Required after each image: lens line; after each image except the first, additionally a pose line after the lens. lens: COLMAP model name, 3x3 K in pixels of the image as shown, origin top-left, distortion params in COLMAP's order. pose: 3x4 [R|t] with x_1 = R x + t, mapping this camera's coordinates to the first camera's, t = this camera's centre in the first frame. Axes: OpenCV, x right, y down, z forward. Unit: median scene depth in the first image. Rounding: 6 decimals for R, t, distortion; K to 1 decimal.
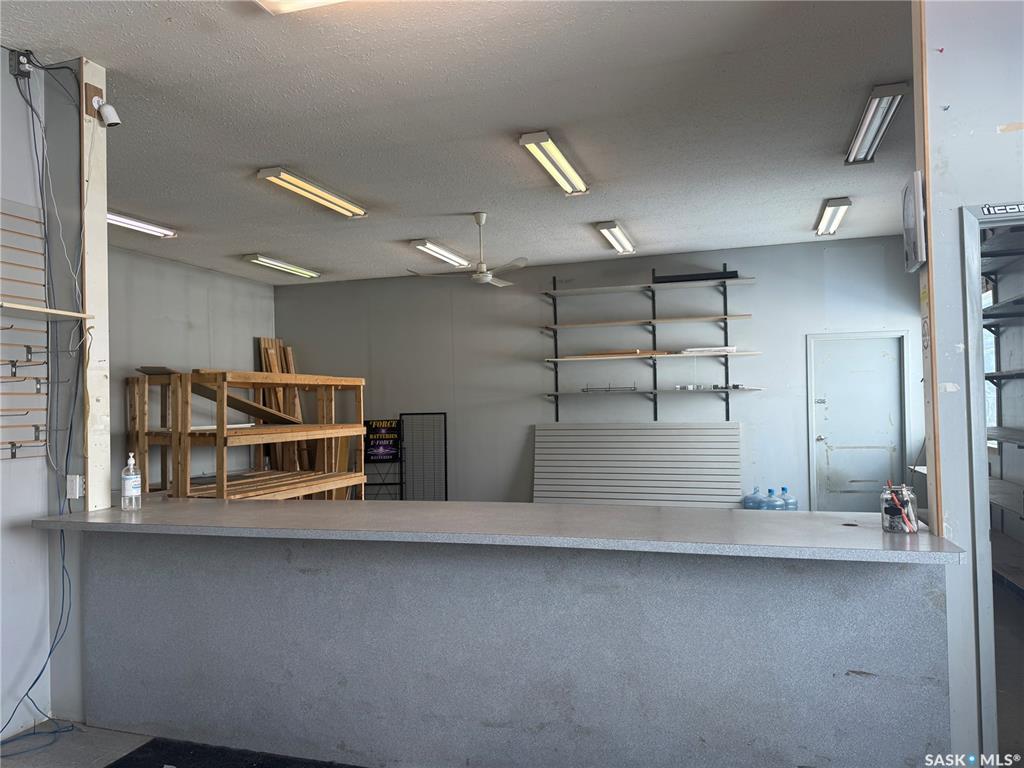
lens RADIAL K [[727.2, 0, 520.8], [0, 727.2, 387.6], [0, 0, 1]] dist [0.098984, -0.155857]
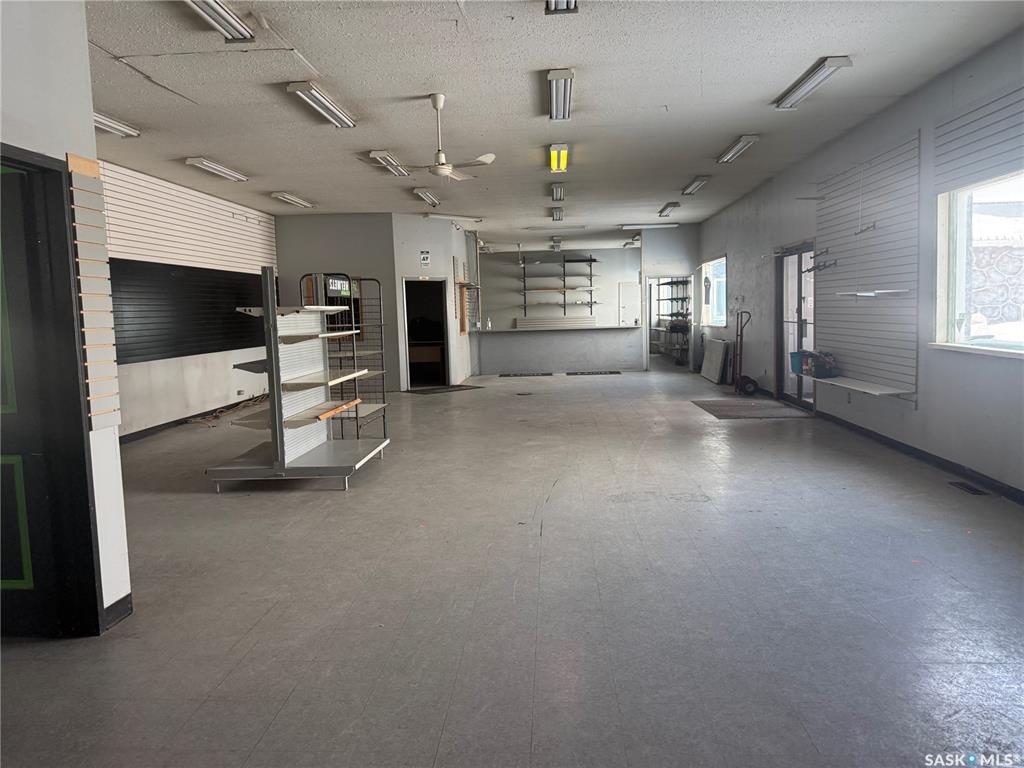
lens RADIAL K [[725.0, 0, 515.2], [0, 725.0, 386.3], [0, 0, 1]] dist [0.109201, -0.222024]
pose [[0.968674, -0.033255, 0.246098, -0.866082], [0.005404, 0.993581, 0.112992, 0.003697], [-0.248276, -0.108122, 0.962636, -2.017516]]
